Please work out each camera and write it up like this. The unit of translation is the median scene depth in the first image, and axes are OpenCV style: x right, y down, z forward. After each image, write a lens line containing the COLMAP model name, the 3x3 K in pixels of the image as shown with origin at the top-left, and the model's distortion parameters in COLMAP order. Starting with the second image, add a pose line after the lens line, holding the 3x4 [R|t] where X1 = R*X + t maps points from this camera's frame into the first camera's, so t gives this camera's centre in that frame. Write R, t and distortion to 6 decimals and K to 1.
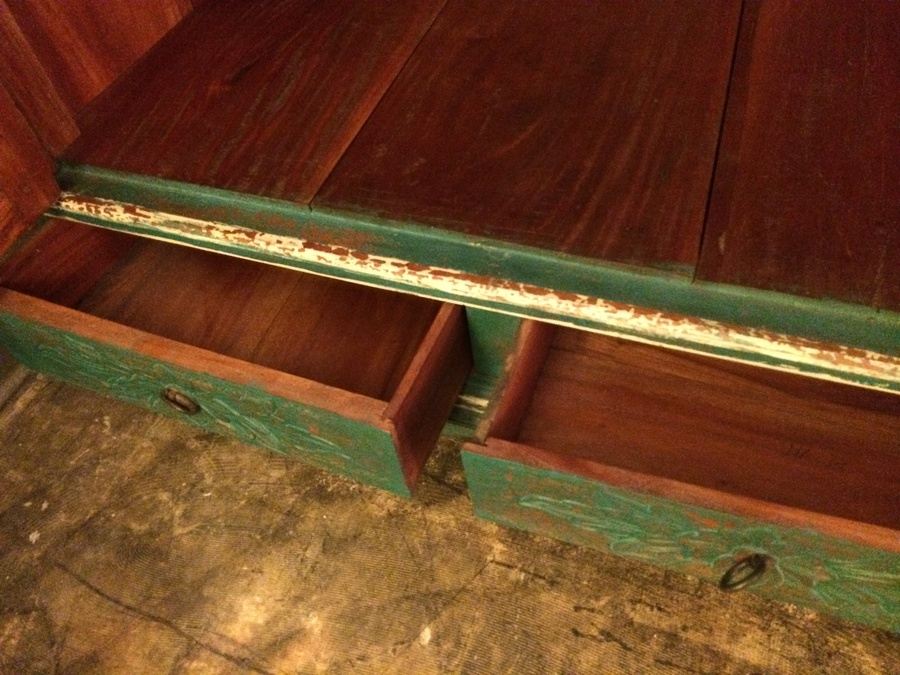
lens RADIAL K [[774.9, 0, 447.8], [0, 774.9, 336.9], [0, 0, 1]] dist [0.080098, -0.110202]
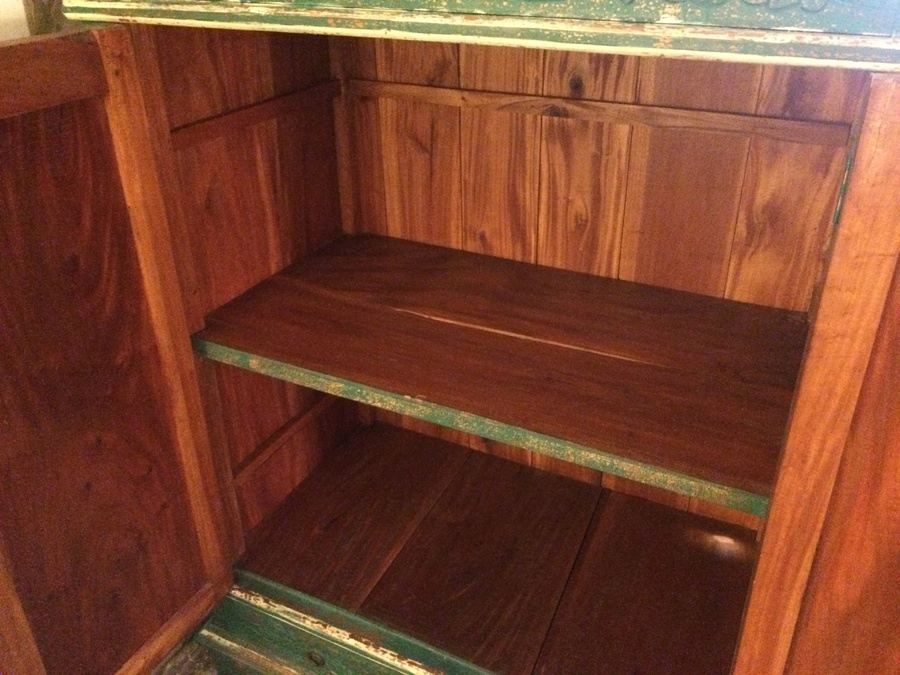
lens RADIAL K [[774.9, 0, 453.0], [0, 774.9, 336.2], [0, 0, 1]] dist [0.080098, -0.110202]
pose [[0.990537, 0.133716, -0.030939, 0.042403], [-0.136033, 0.926562, -0.350682, -0.157646], [-0.018225, 0.351572, 0.935983, -1.175132]]
